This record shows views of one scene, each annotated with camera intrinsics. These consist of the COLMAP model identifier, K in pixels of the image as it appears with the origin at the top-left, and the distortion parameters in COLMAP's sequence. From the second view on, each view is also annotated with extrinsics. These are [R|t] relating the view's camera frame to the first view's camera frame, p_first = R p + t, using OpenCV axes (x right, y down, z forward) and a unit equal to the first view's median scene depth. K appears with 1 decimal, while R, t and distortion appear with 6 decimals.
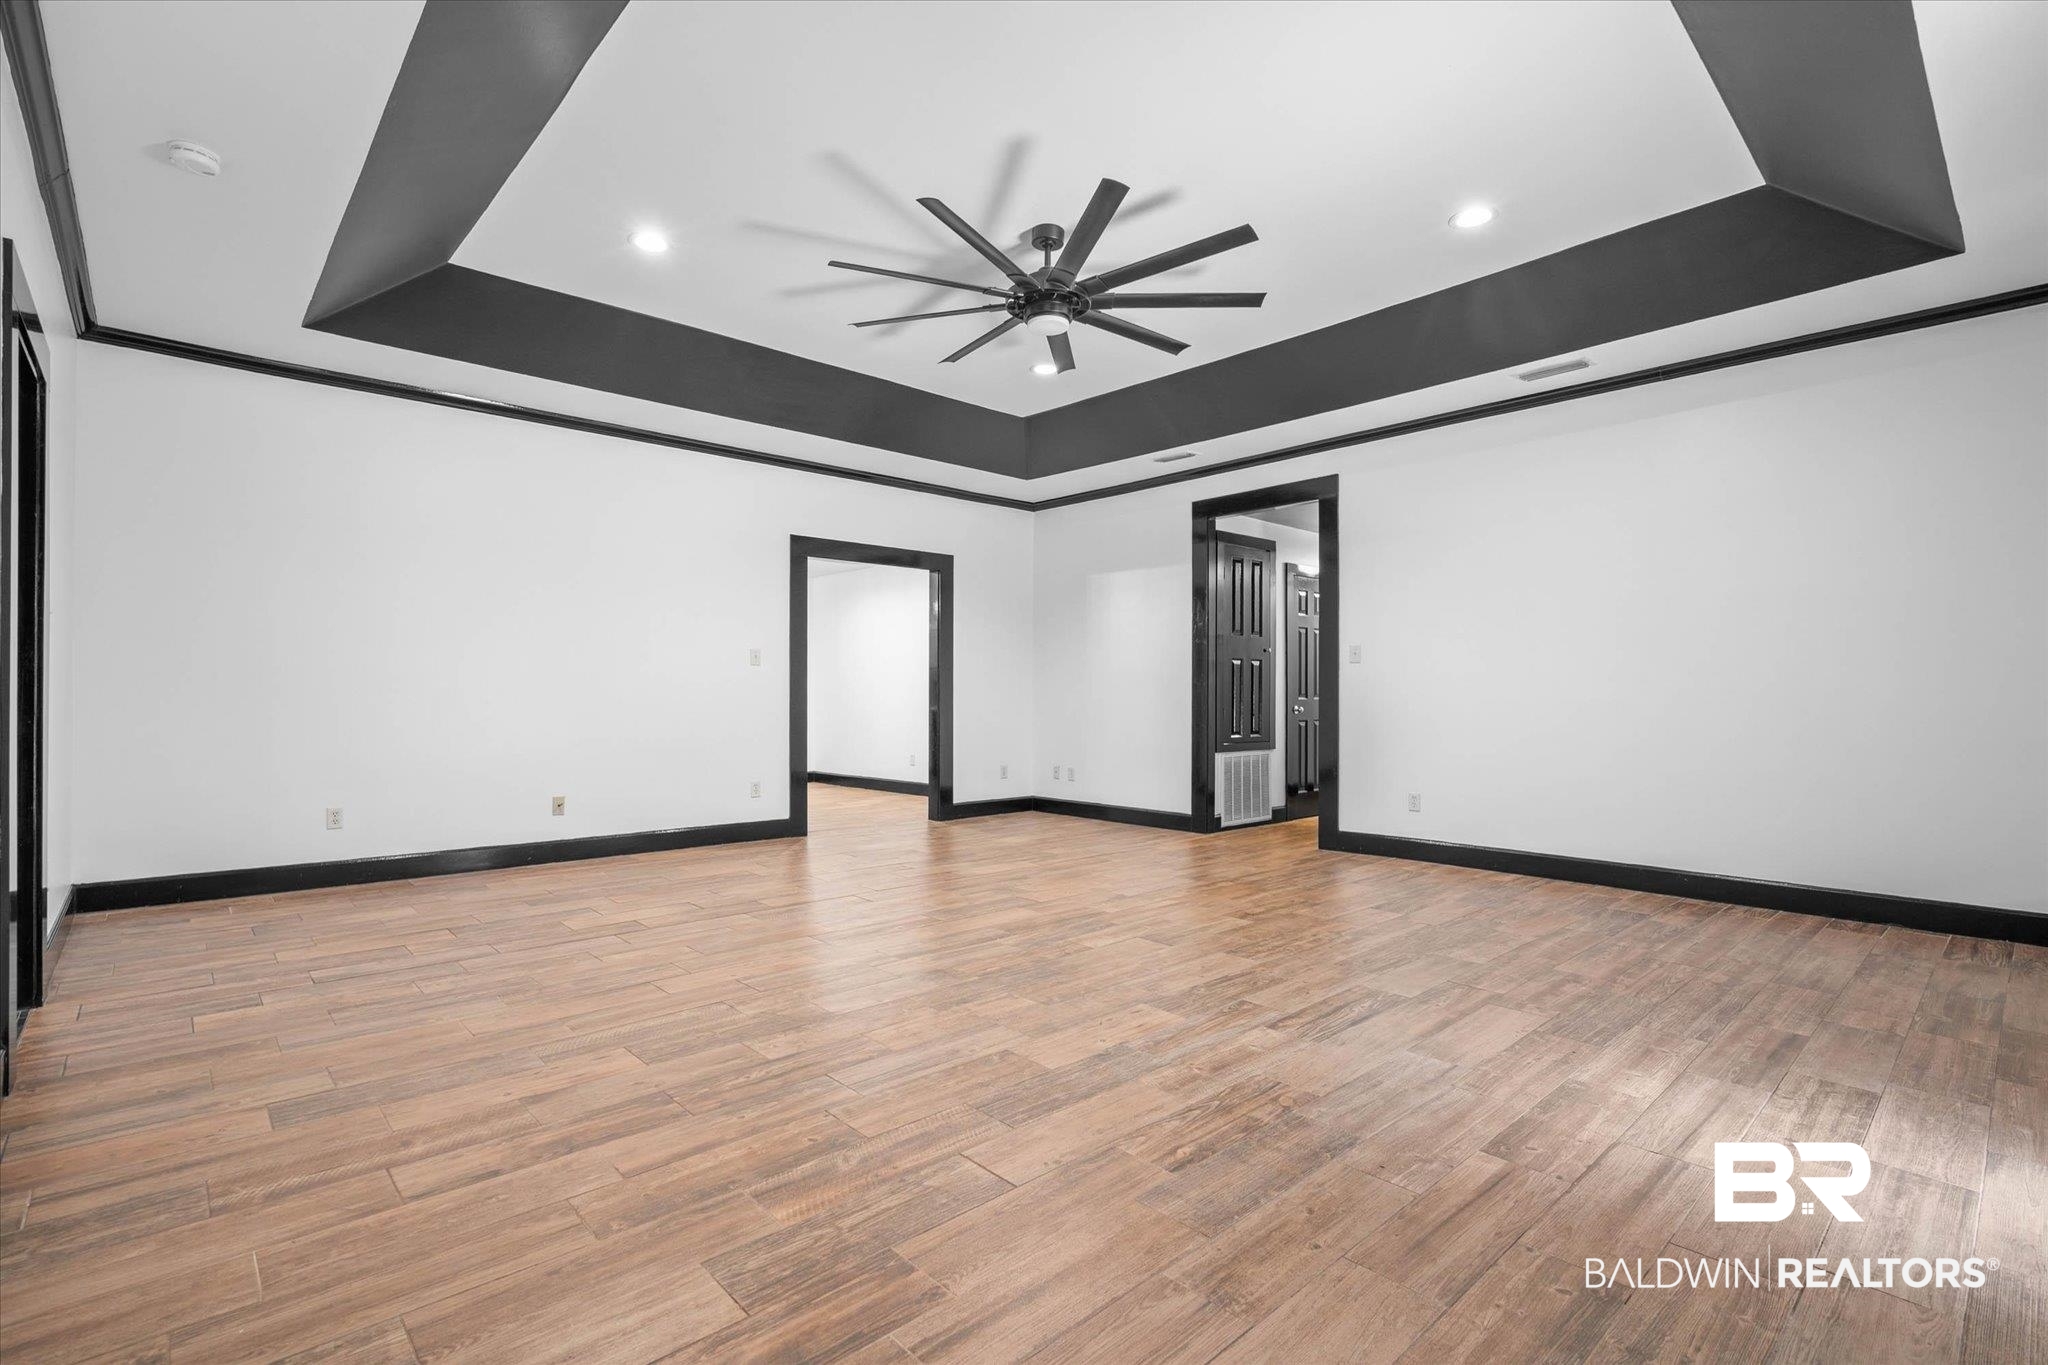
lens RADIAL K [[936.5, 0, 1021.0], [0, 936.5, 684.7], [0, 0, 1]] dist [-0.009217, 0.000221]
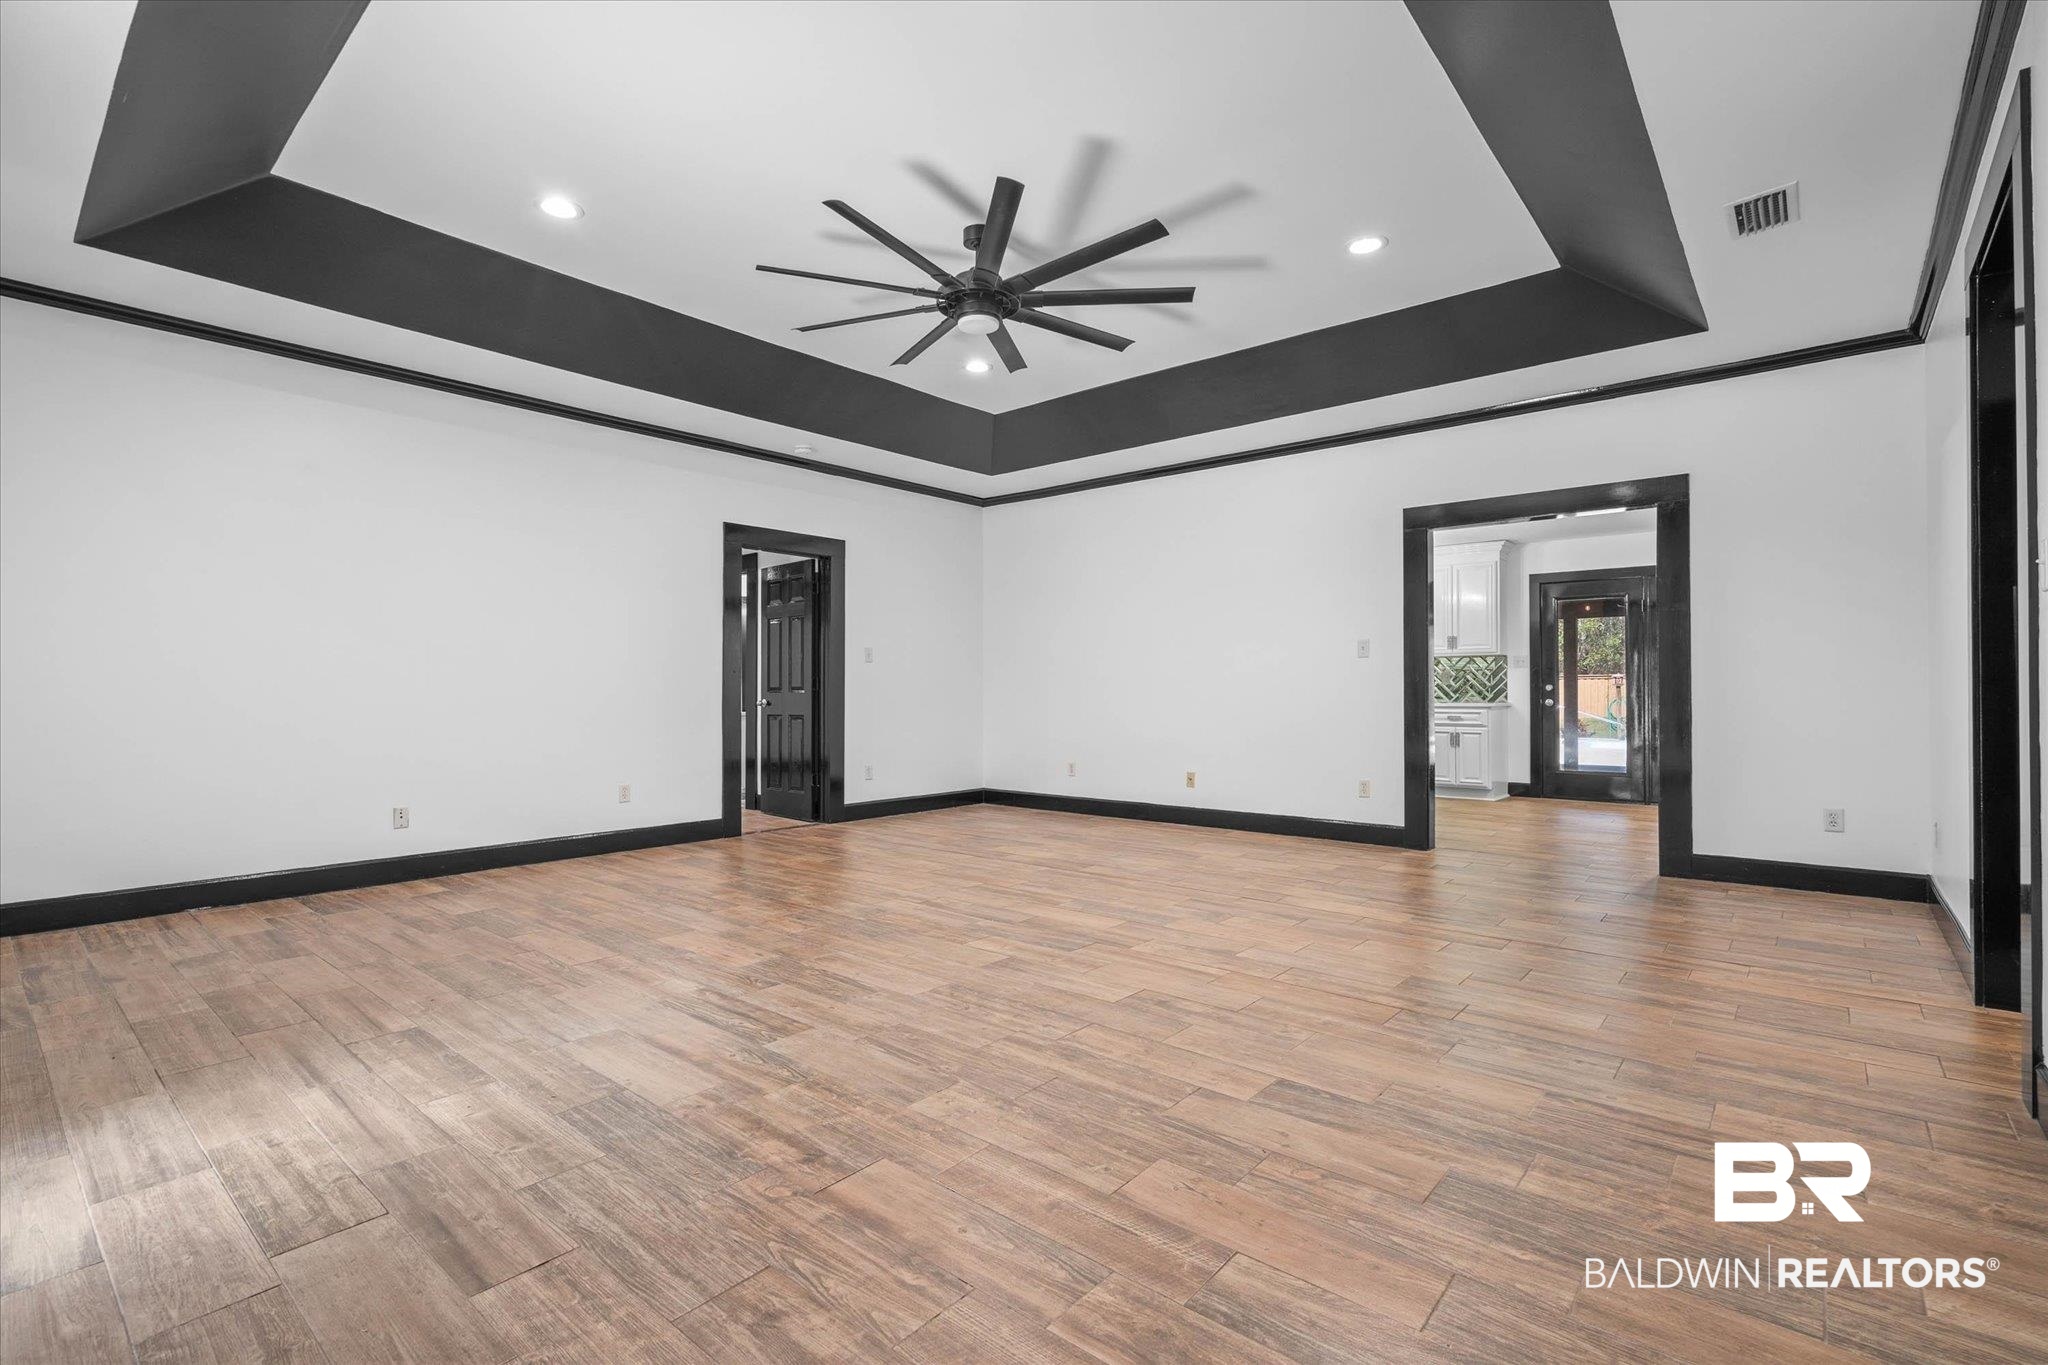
lens RADIAL K [[936.5, 0, 1015.9], [0, 936.5, 682.9], [0, 0, 1]] dist [-0.009217, 0.000221]
pose [[0.128023, -0.006522, -0.991750, 1.494831], [0.012521, 0.999909, -0.004960, 0.013011], [0.991692, -0.011783, 0.128093, 1.297614]]
